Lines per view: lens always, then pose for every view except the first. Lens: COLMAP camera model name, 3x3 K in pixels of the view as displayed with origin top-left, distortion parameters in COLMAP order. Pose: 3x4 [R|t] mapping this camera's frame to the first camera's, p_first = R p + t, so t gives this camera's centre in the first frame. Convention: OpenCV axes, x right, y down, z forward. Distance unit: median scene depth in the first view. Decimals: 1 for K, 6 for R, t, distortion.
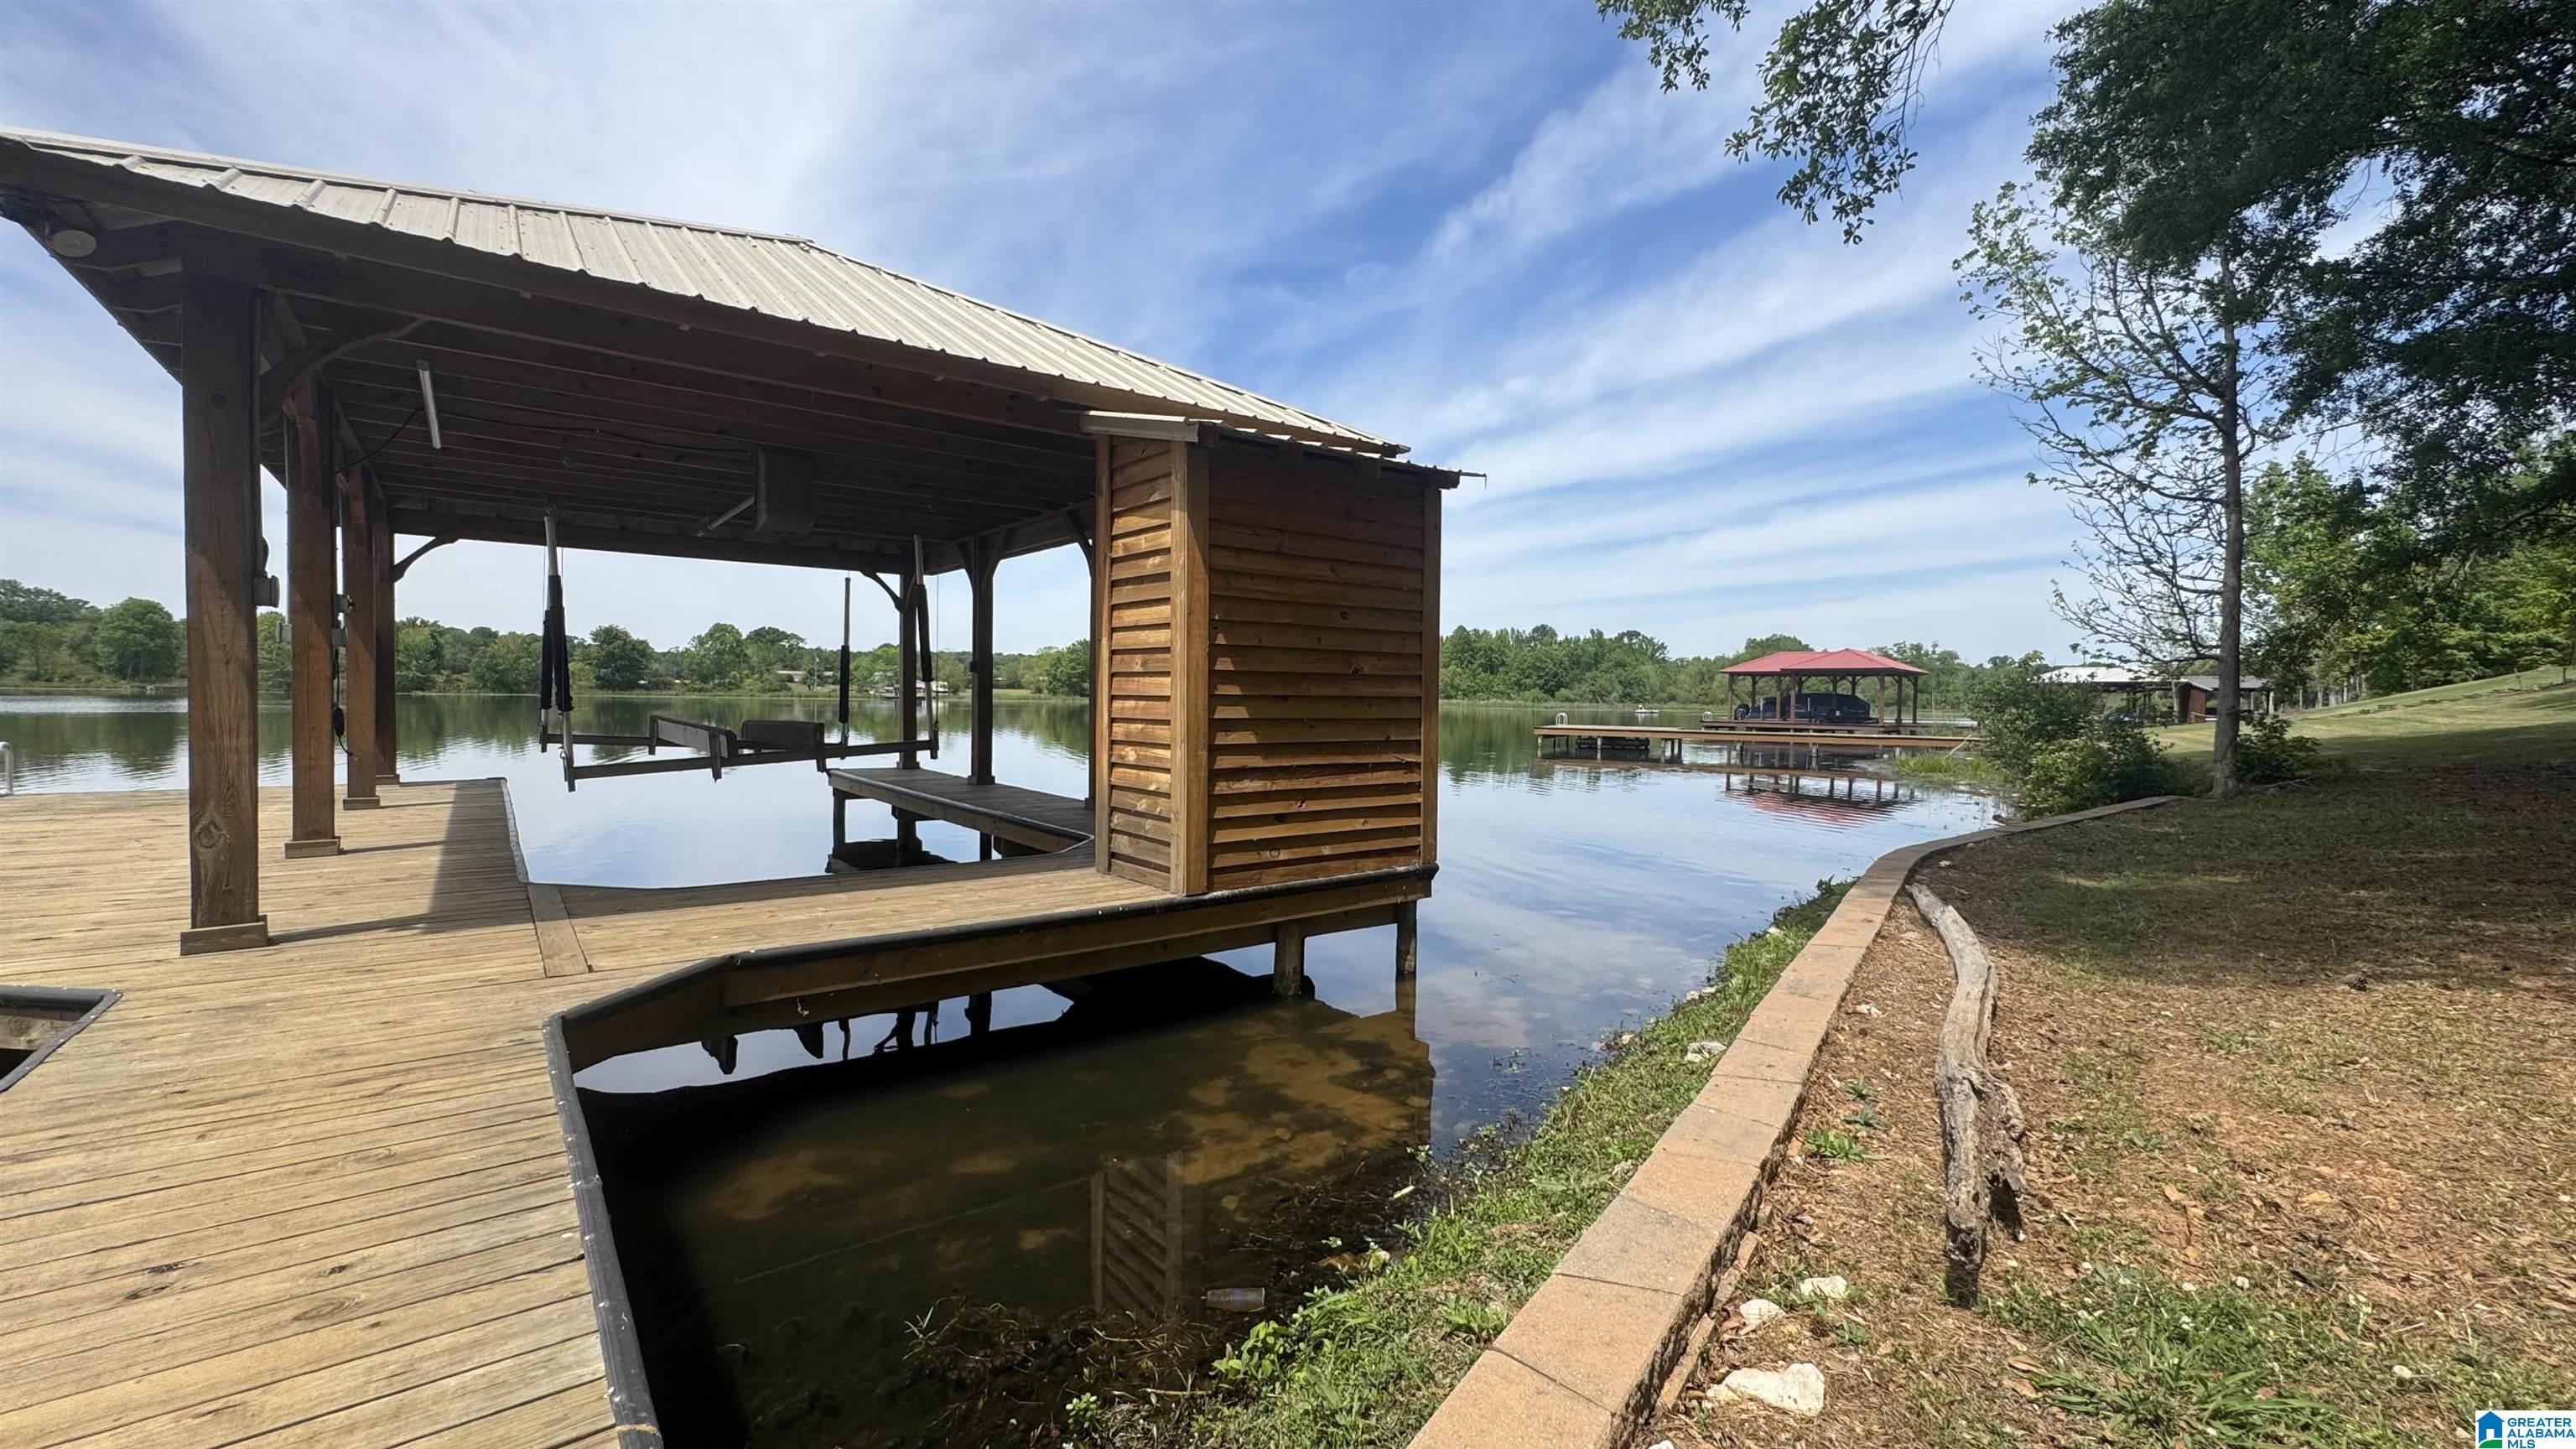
lens RADIAL K [[1025.0, 0, 1299.2], [0, 1025.0, 729.1], [0, 0, 1]] dist [-0.004904, 0.000721]
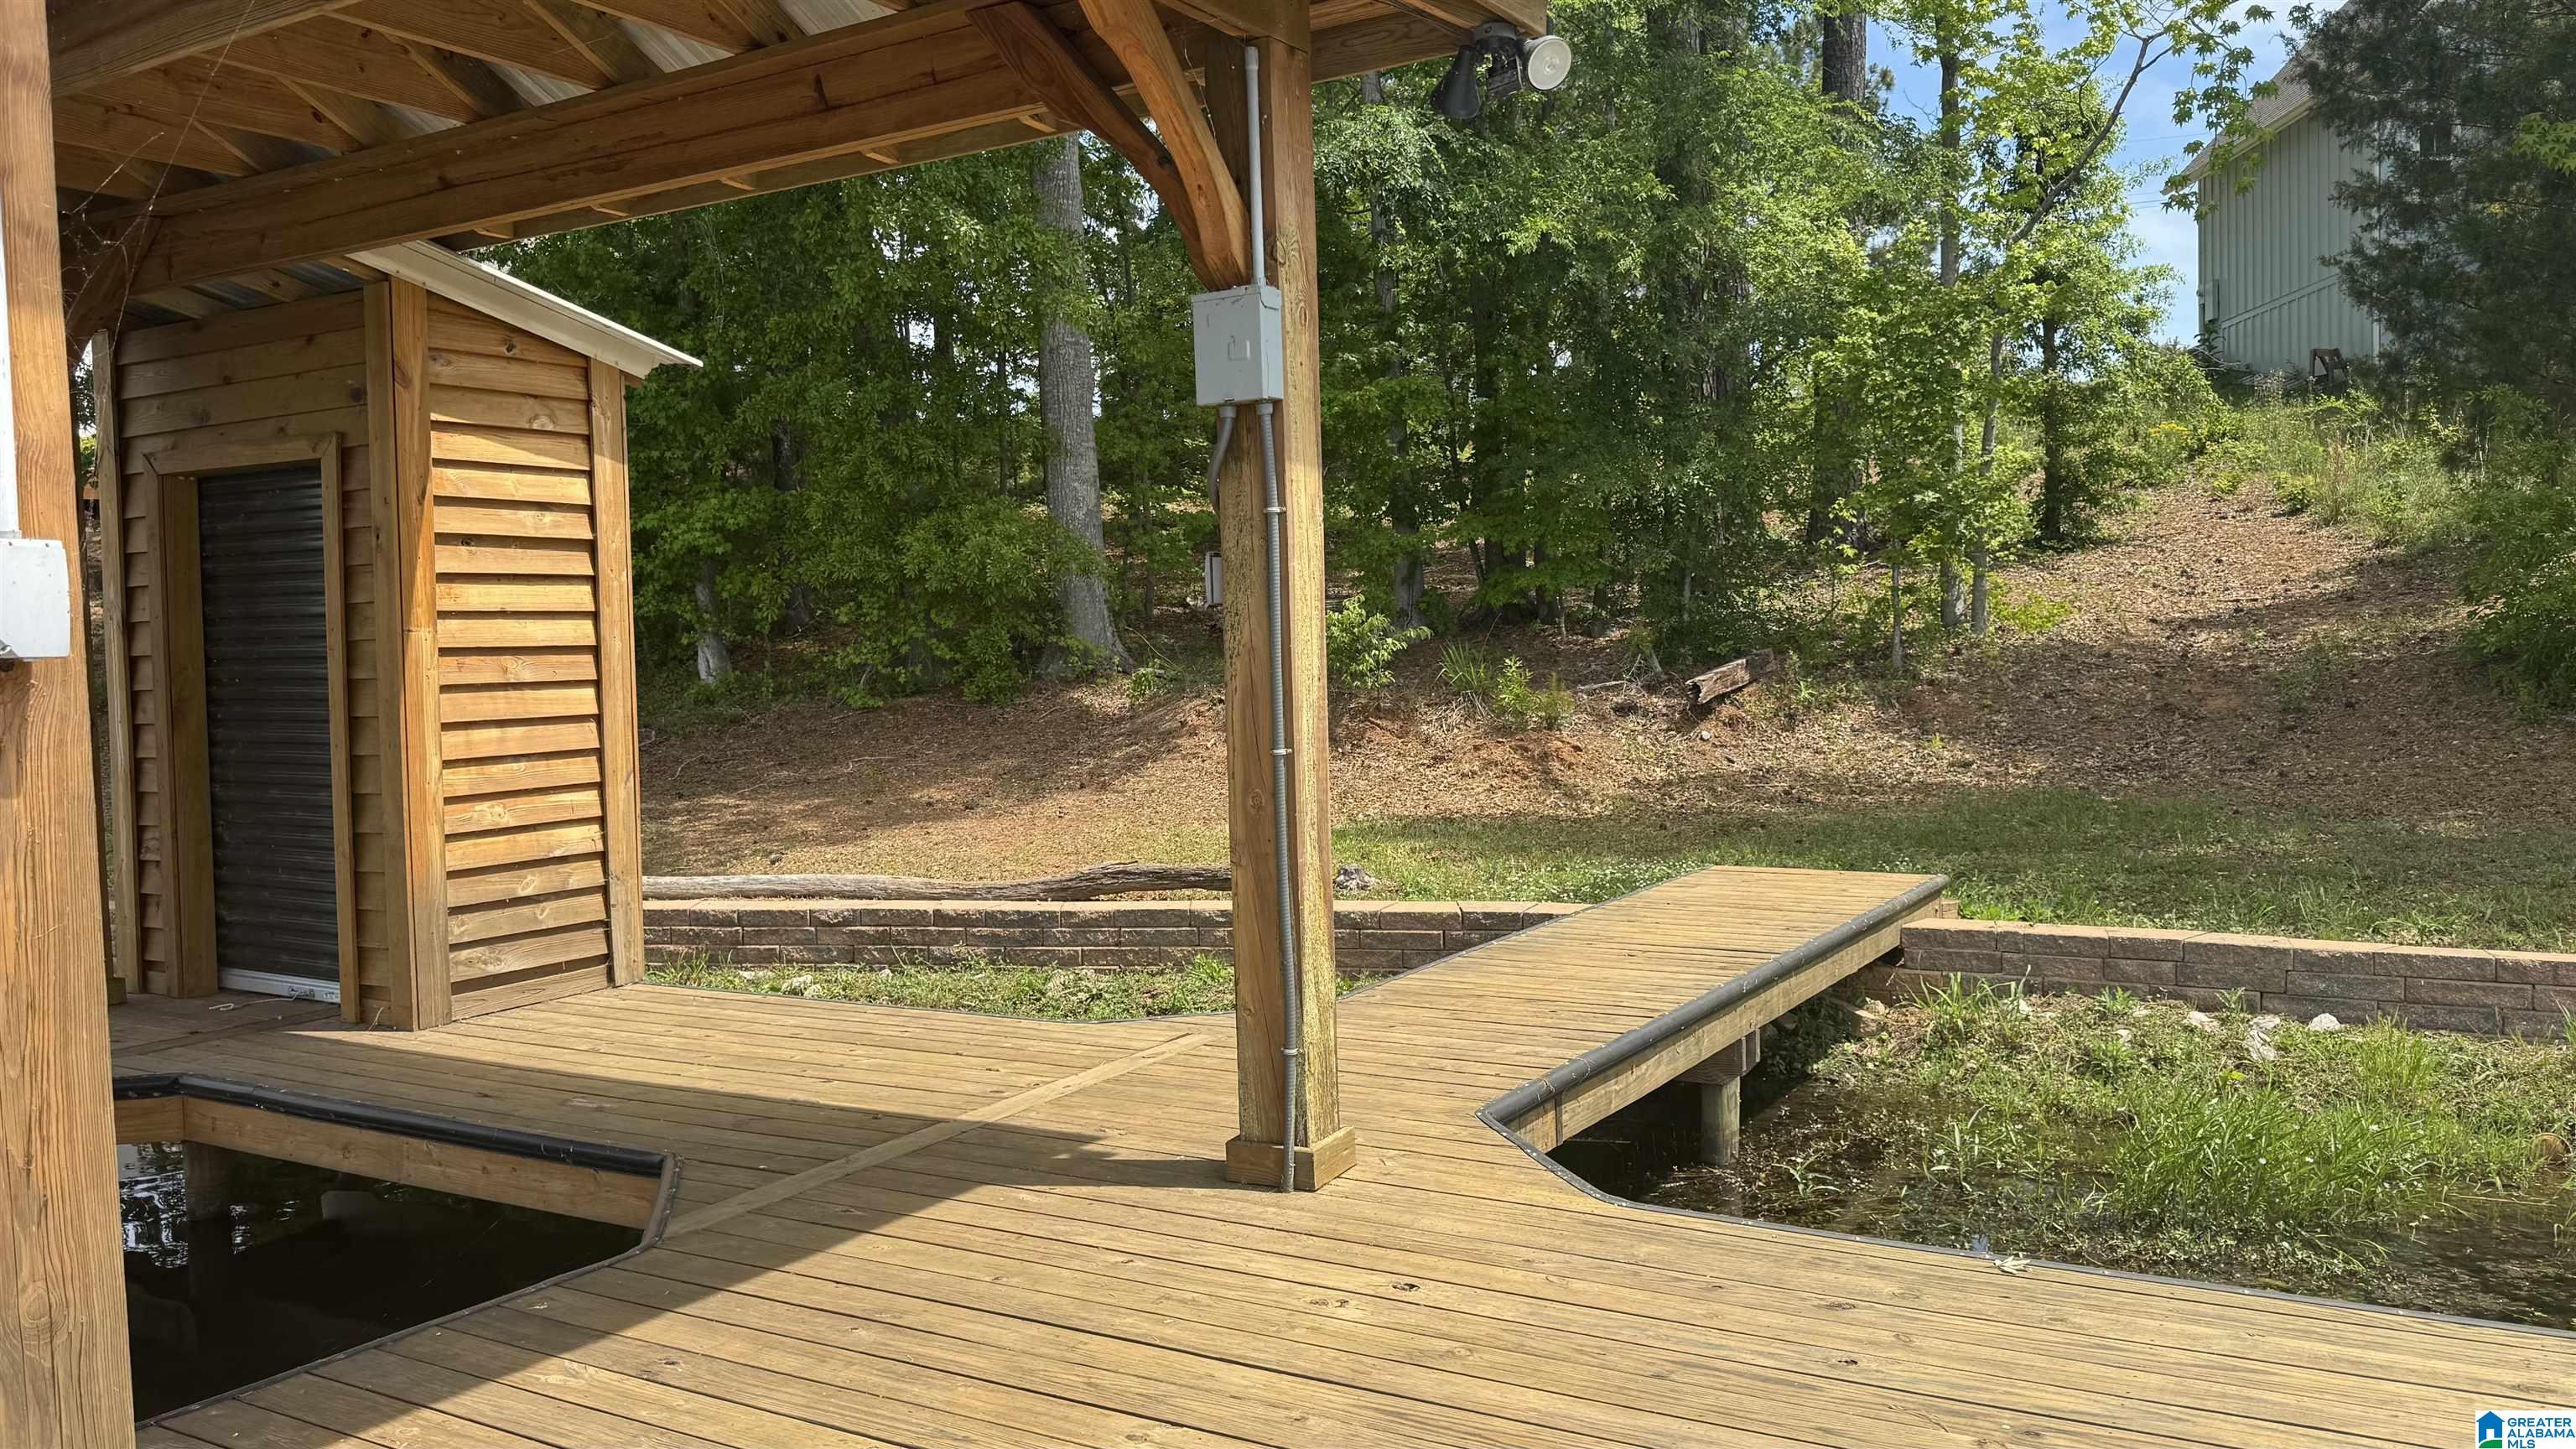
lens RADIAL K [[1945.9, 0, 1264.1], [0, 1945.9, 689.9], [0, 0, 1]] dist [0.079761, -0.113361]
pose [[-0.336186, -0.031837, 0.941257, -1.454120], [0.046331, 0.997659, 0.050292, -0.089785], [-0.940655, 0.060517, -0.333925, 0.945313]]
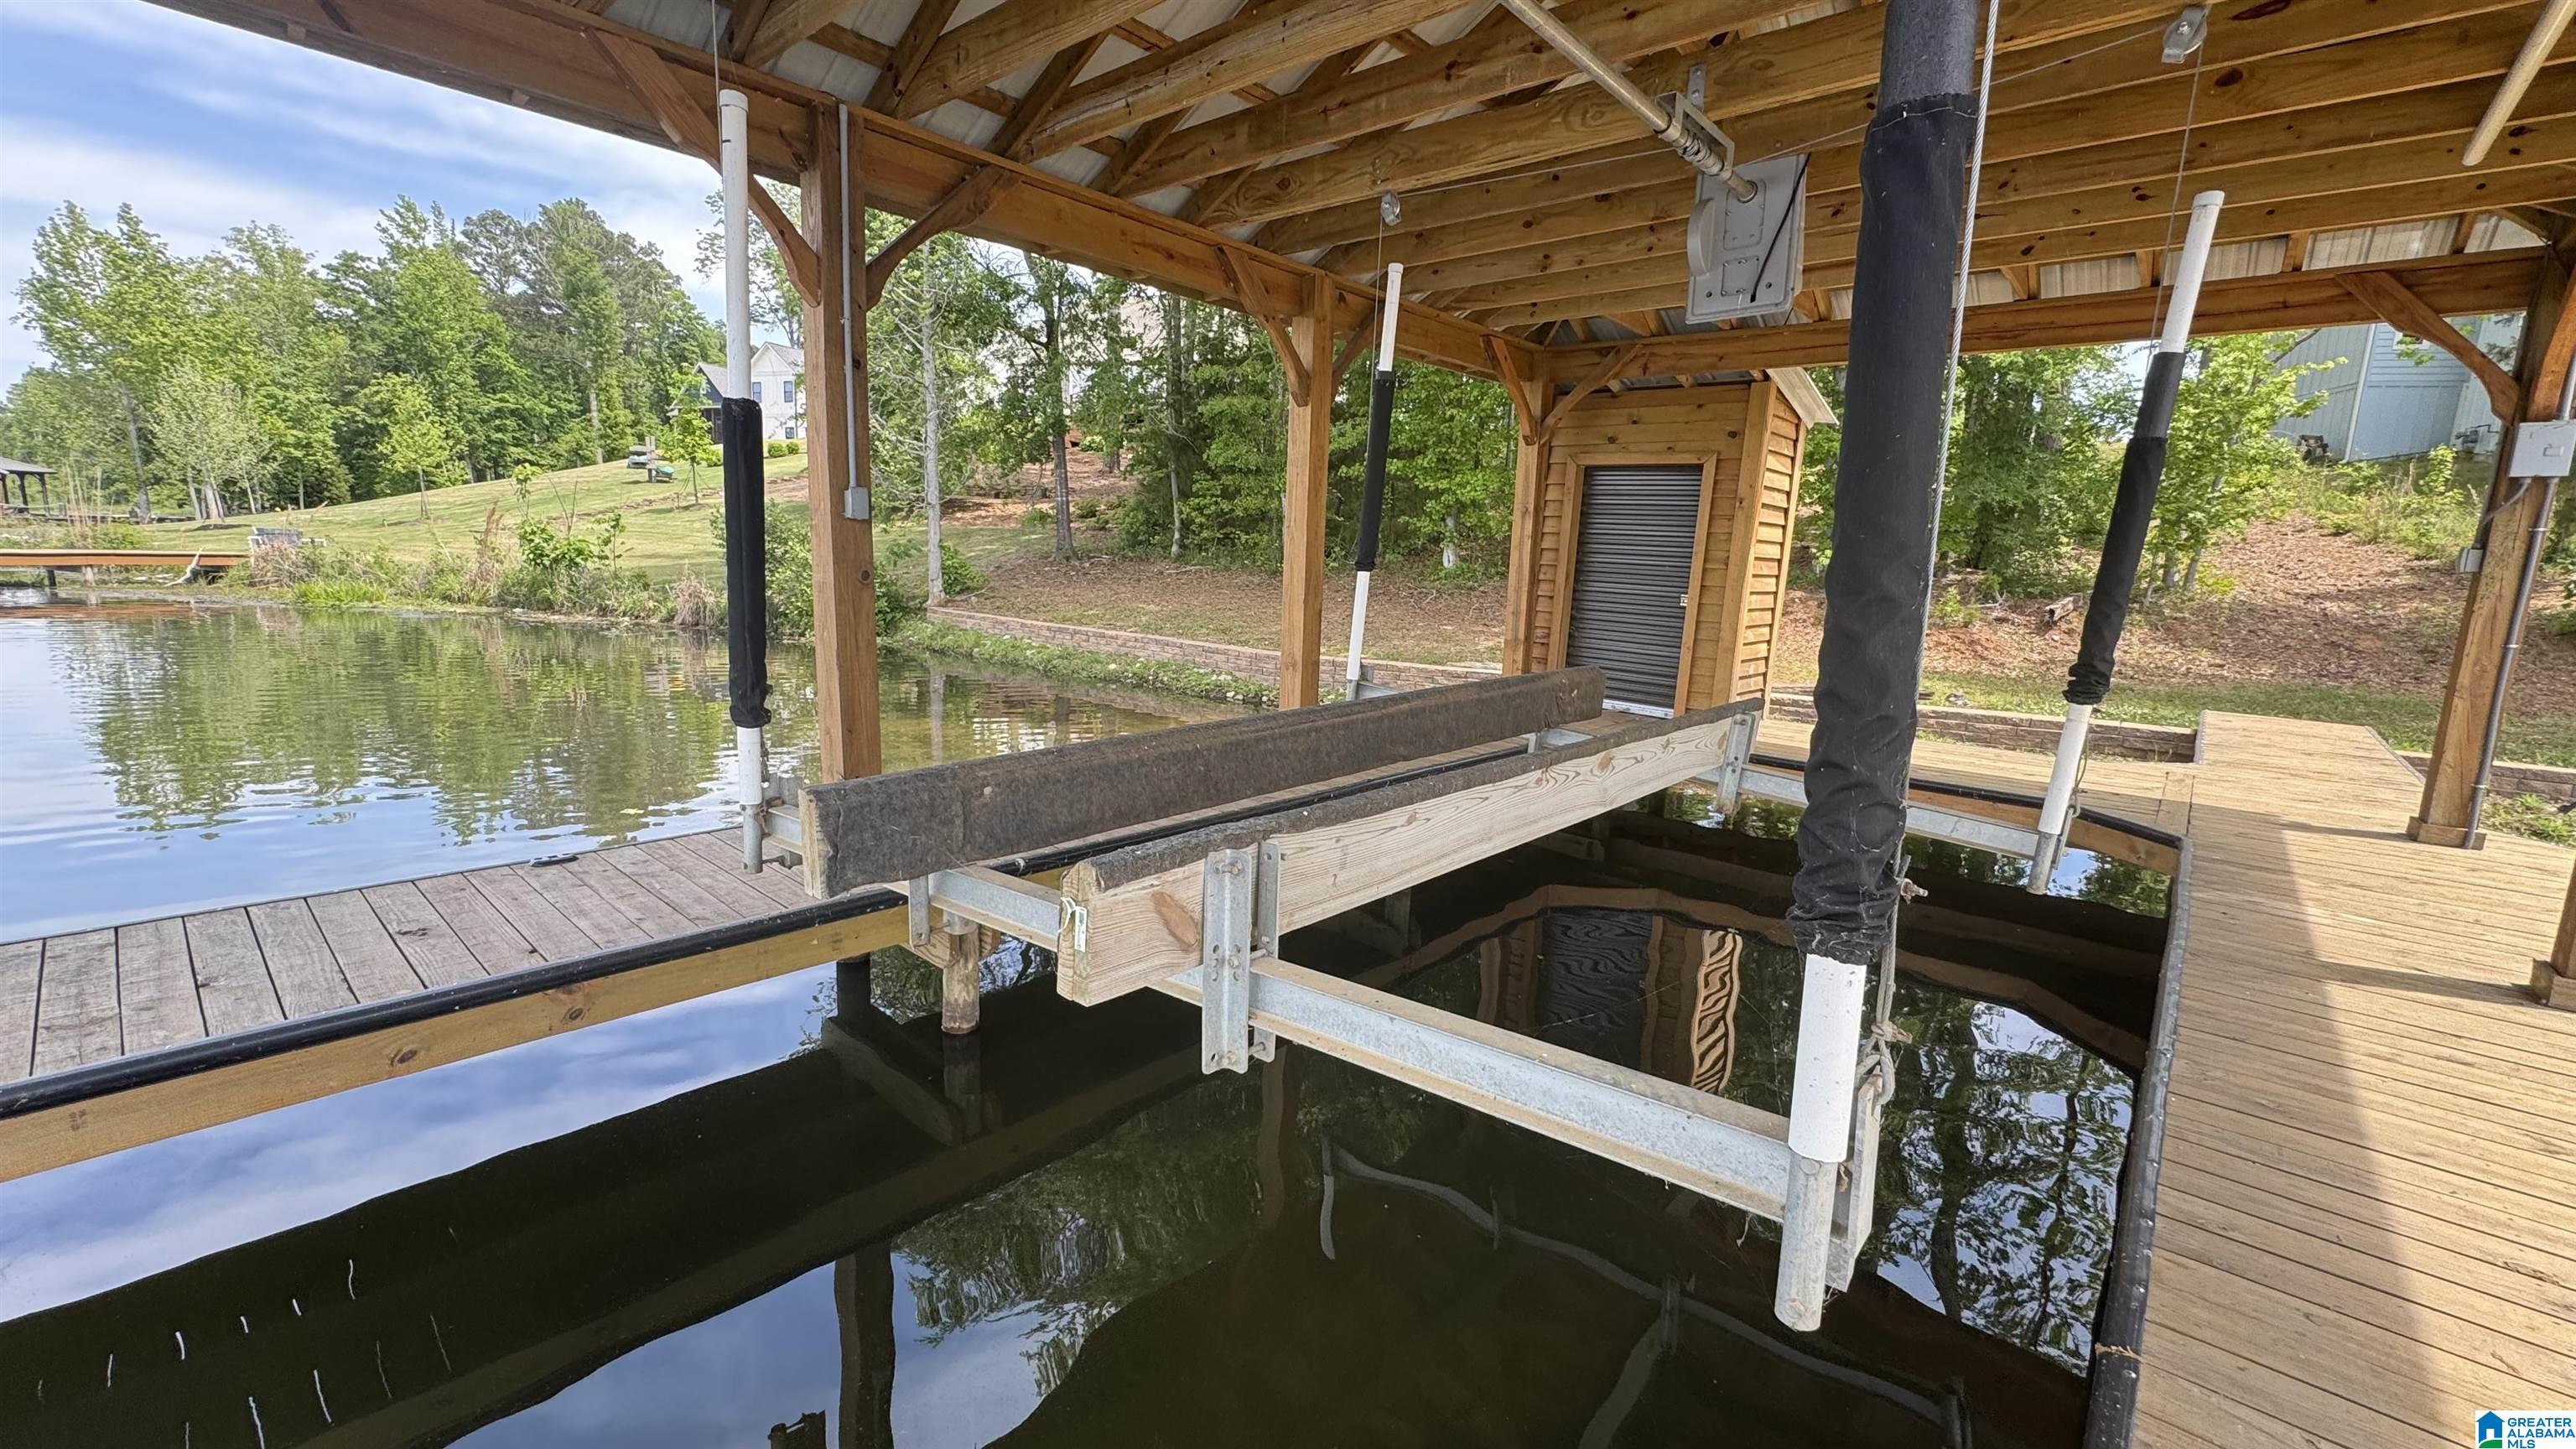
lens RADIAL K [[1025.0, 0, 1292.4], [0, 1025.0, 720.7], [0, 0, 1]] dist [-0.004904, 0.000721]
pose [[-0.163595, -0.186942, 0.968653, -1.397916], [-0.018950, 0.982296, 0.186374, -0.106572], [-0.986345, 0.012134, -0.164242, 1.816032]]
